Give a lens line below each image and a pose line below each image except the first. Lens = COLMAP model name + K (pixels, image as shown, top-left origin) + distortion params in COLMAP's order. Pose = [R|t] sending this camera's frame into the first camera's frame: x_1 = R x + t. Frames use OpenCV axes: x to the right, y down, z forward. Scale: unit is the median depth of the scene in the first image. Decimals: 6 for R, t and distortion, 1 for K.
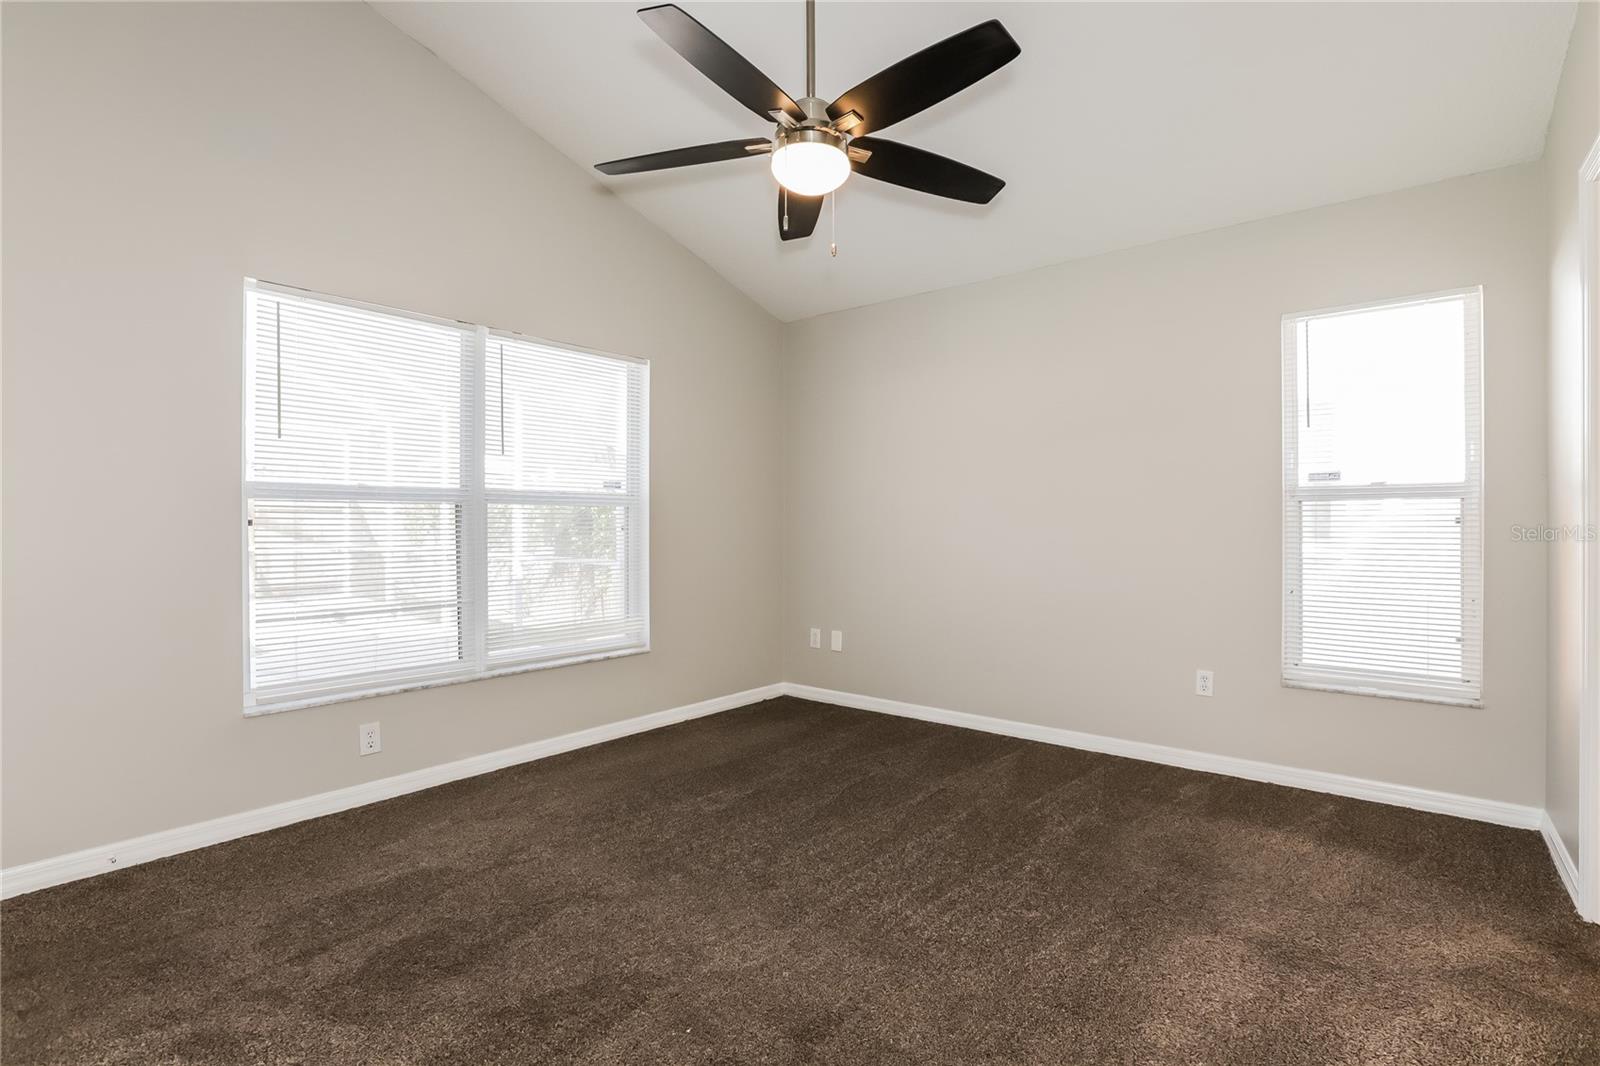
lens RADIAL K [[759.0, 0, 804.3], [0, 759.0, 531.9], [0, 0, 1]] dist [-0.016354, 0.000844]
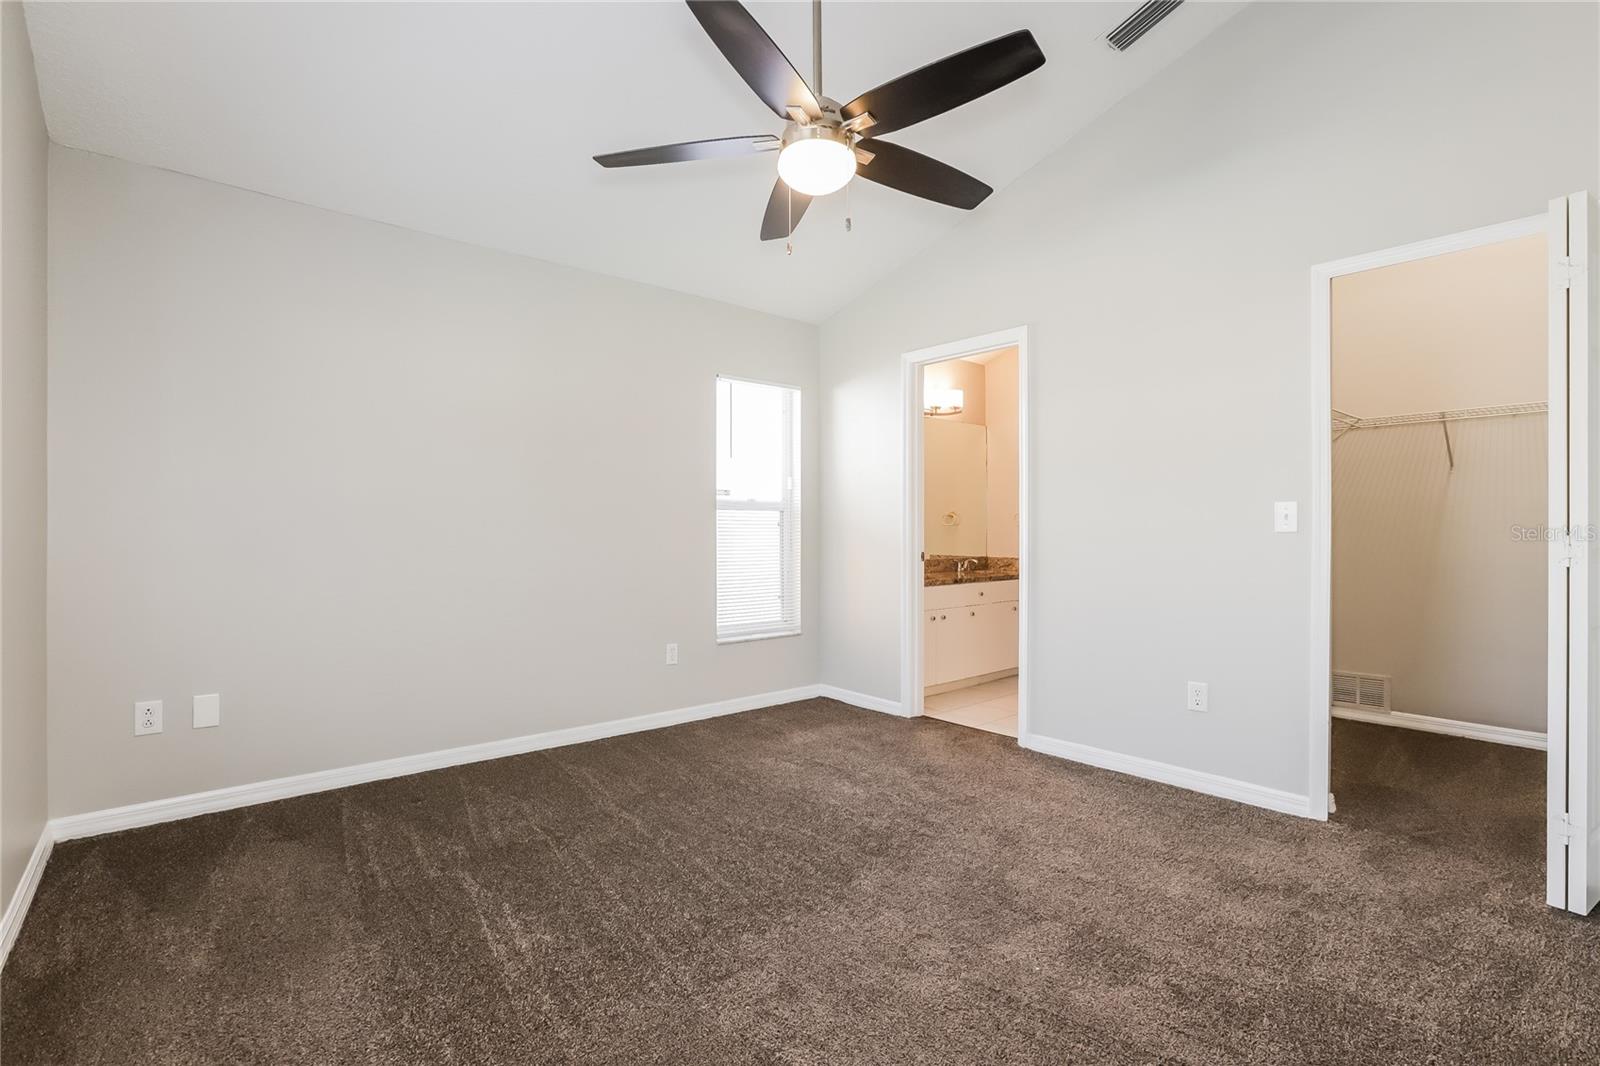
lens RADIAL K [[759.0, 0, 804.3], [0, 759.0, 531.9], [0, 0, 1]] dist [-0.016354, 0.000844]
pose [[0.158087, 0.002562, 0.987422, -0.649207], [0.005822, 0.999977, -0.003527, 0.006041], [-0.987408, 0.006307, 0.158068, 0.574292]]
